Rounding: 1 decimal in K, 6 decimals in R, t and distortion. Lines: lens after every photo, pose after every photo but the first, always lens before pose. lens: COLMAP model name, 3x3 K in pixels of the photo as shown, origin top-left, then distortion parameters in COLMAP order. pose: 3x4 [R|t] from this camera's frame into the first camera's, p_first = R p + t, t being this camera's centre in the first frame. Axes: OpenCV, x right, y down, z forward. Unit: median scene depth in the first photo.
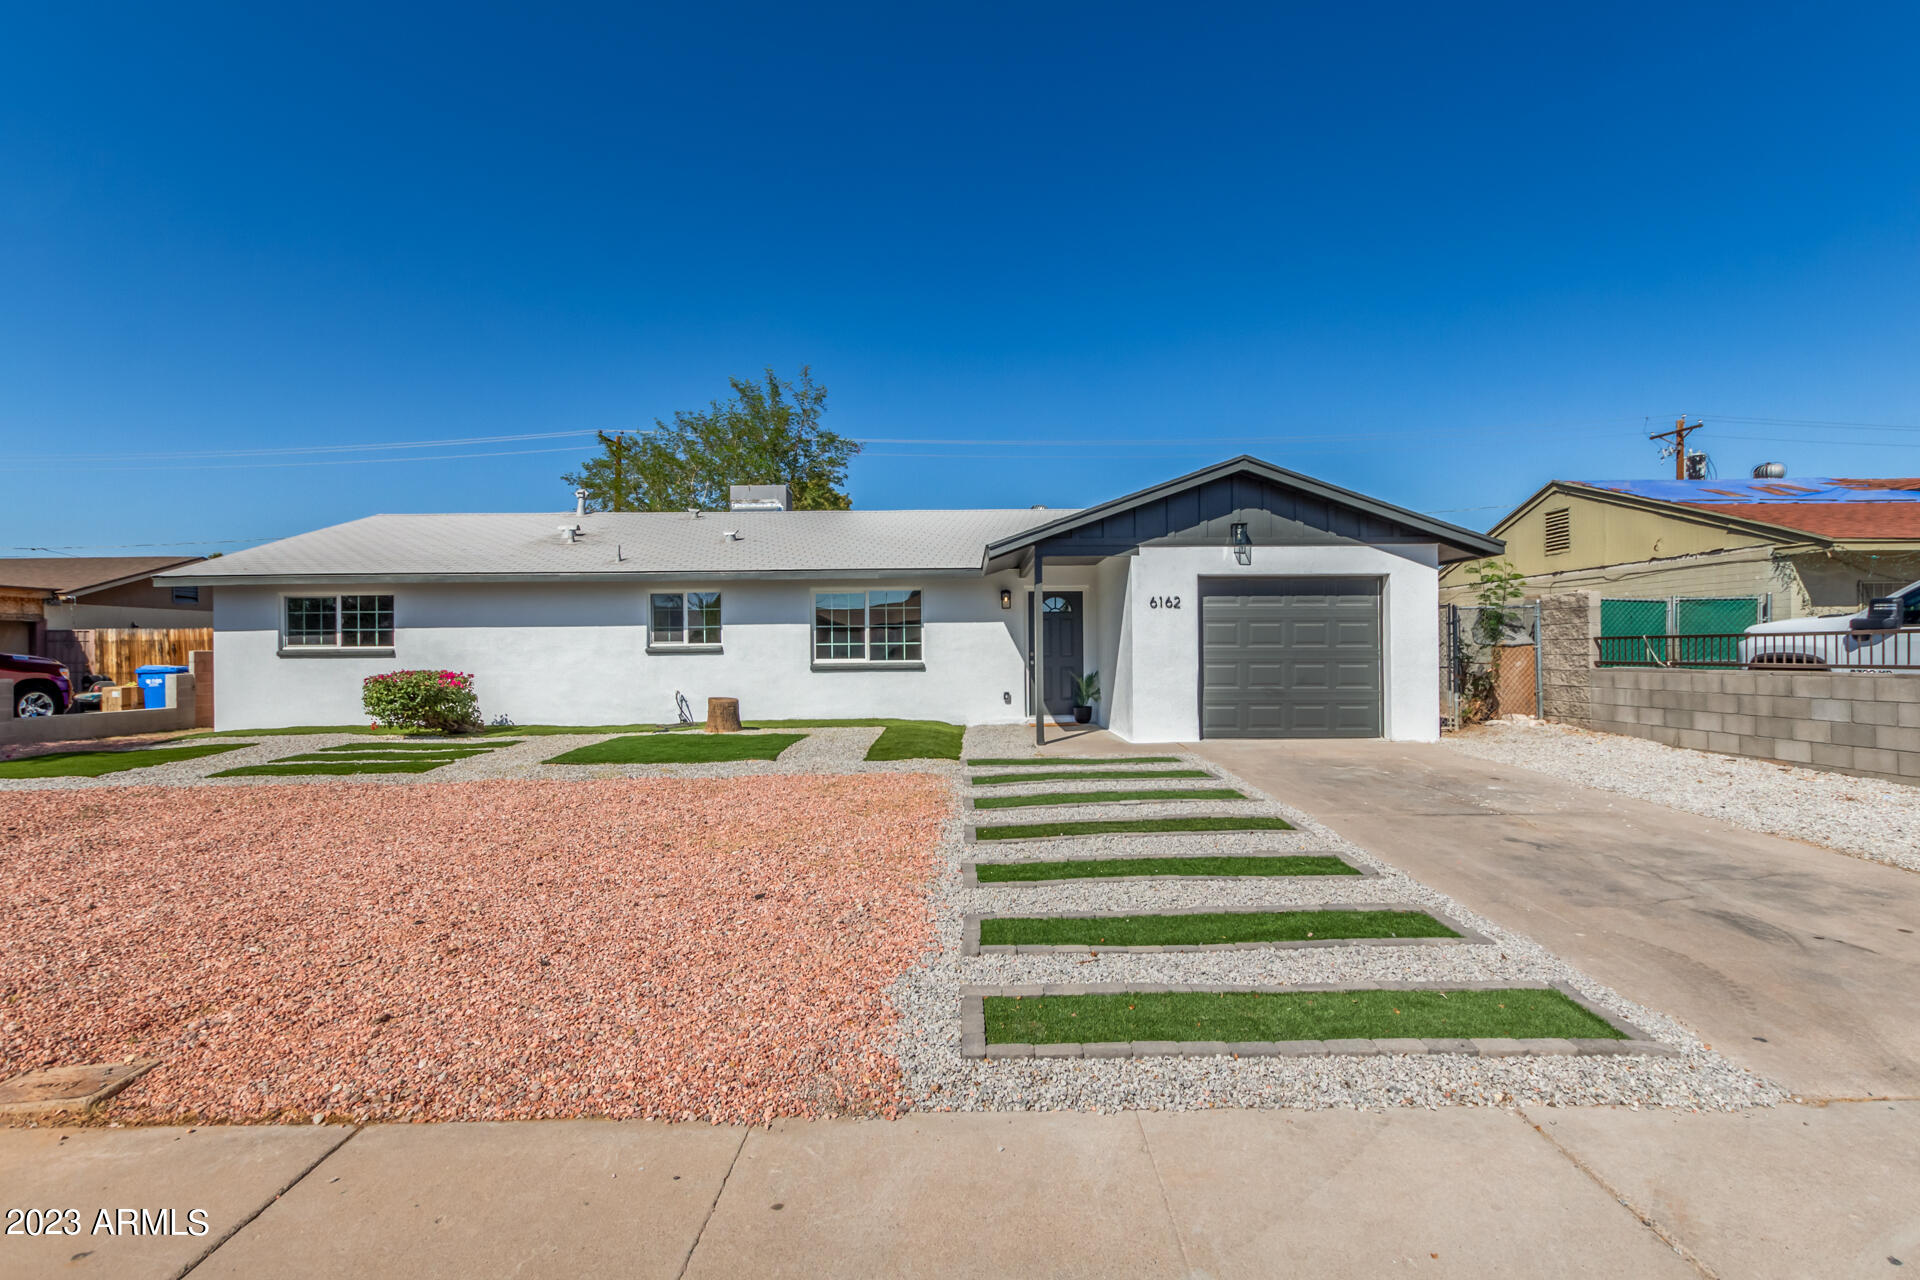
lens RADIAL K [[705.8, 0, 960.0], [0, 705.8, 640.0], [0, 0, 1]] dist [0.000834, 0.000019]
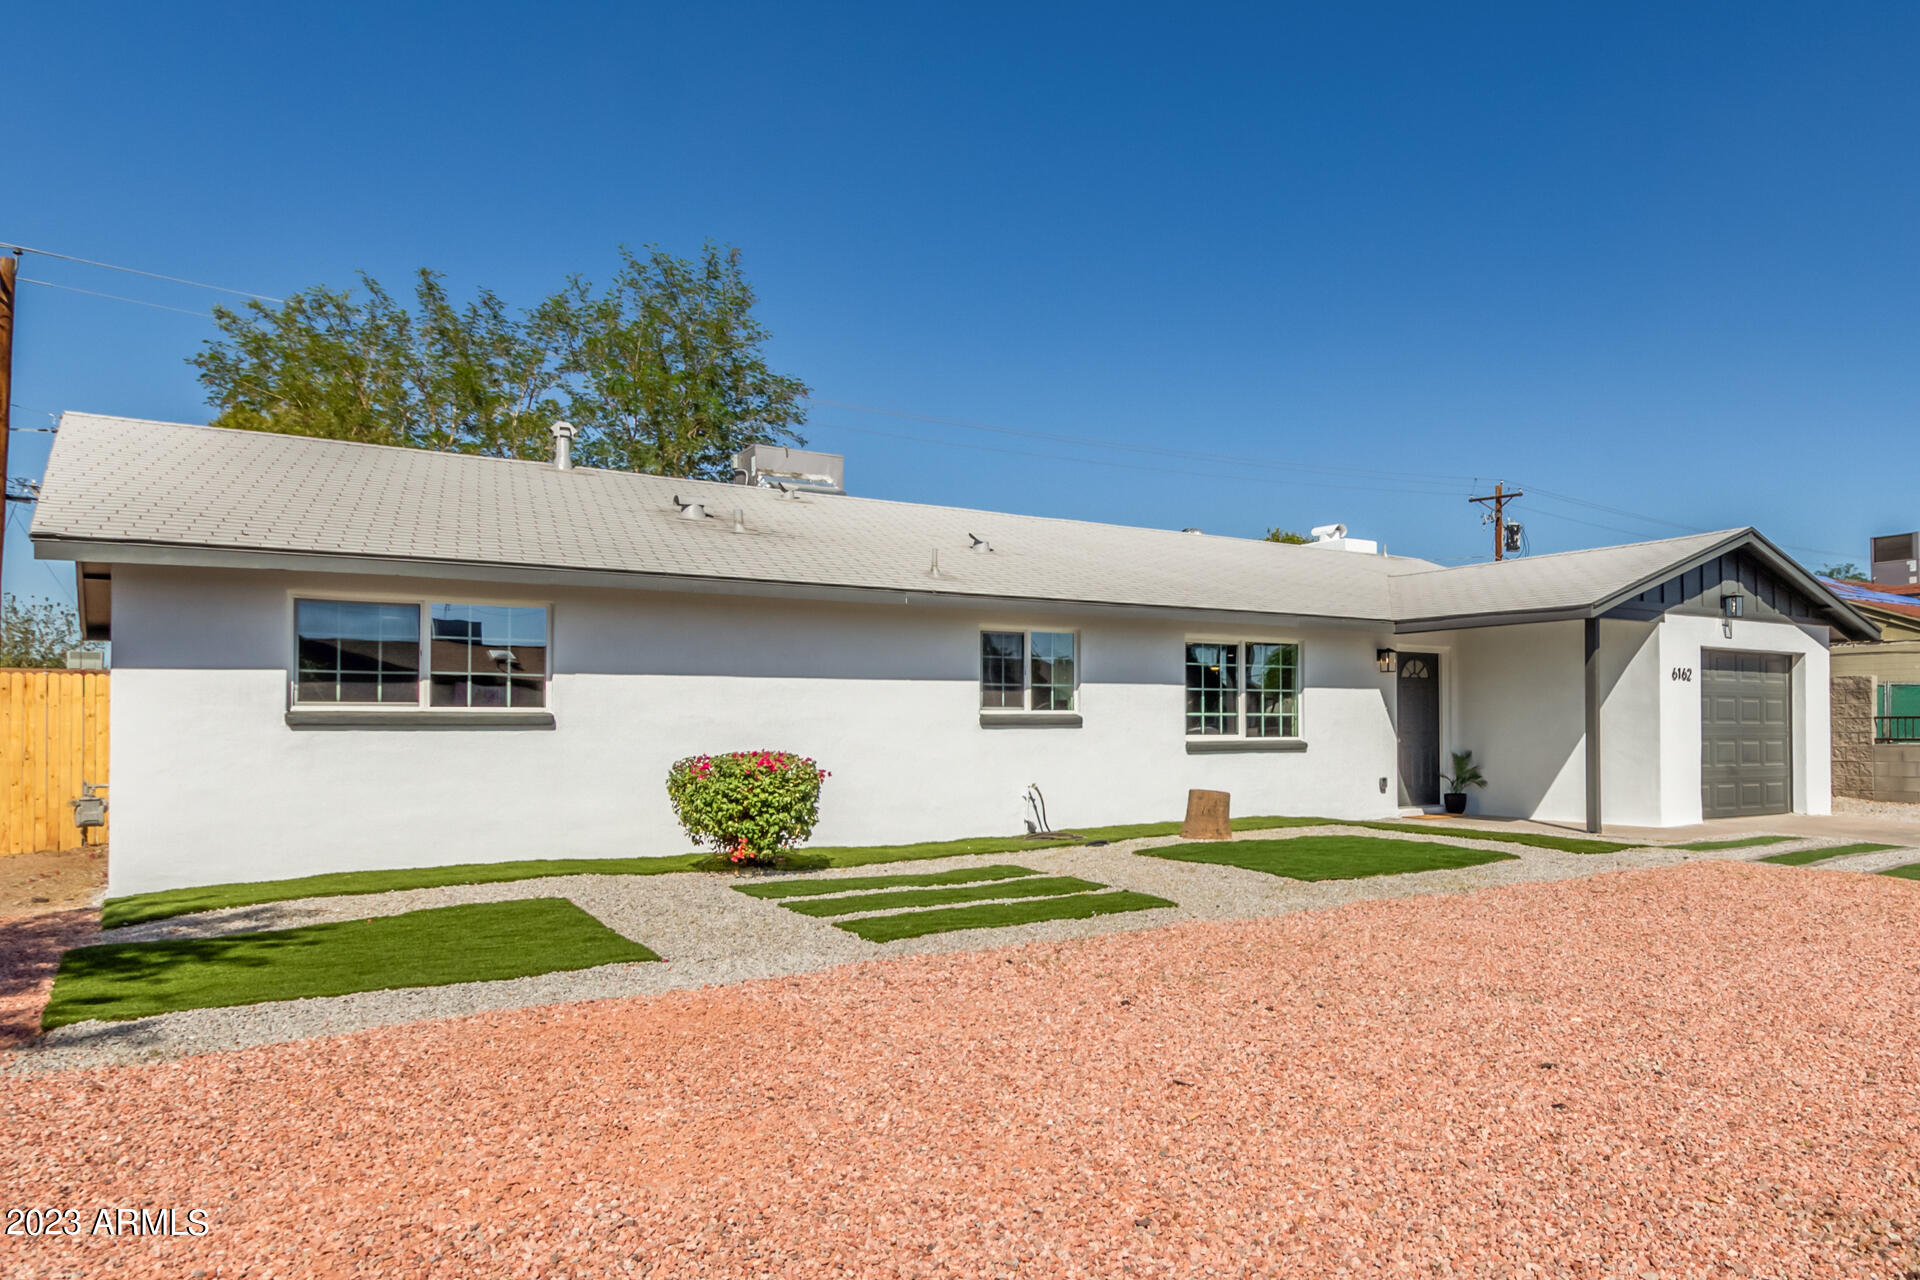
lens RADIAL K [[1126.1, 0, 959.9], [0, 1126.1, 699.1], [0, 0, 1]] dist [-0.001093, 0.000085]
pose [[0.869835, 0.018589, 0.492993, -0.956462], [-0.014089, 0.999818, -0.012841, 0.008862], [-0.493142, 0.004224, 0.869939, 0.133510]]
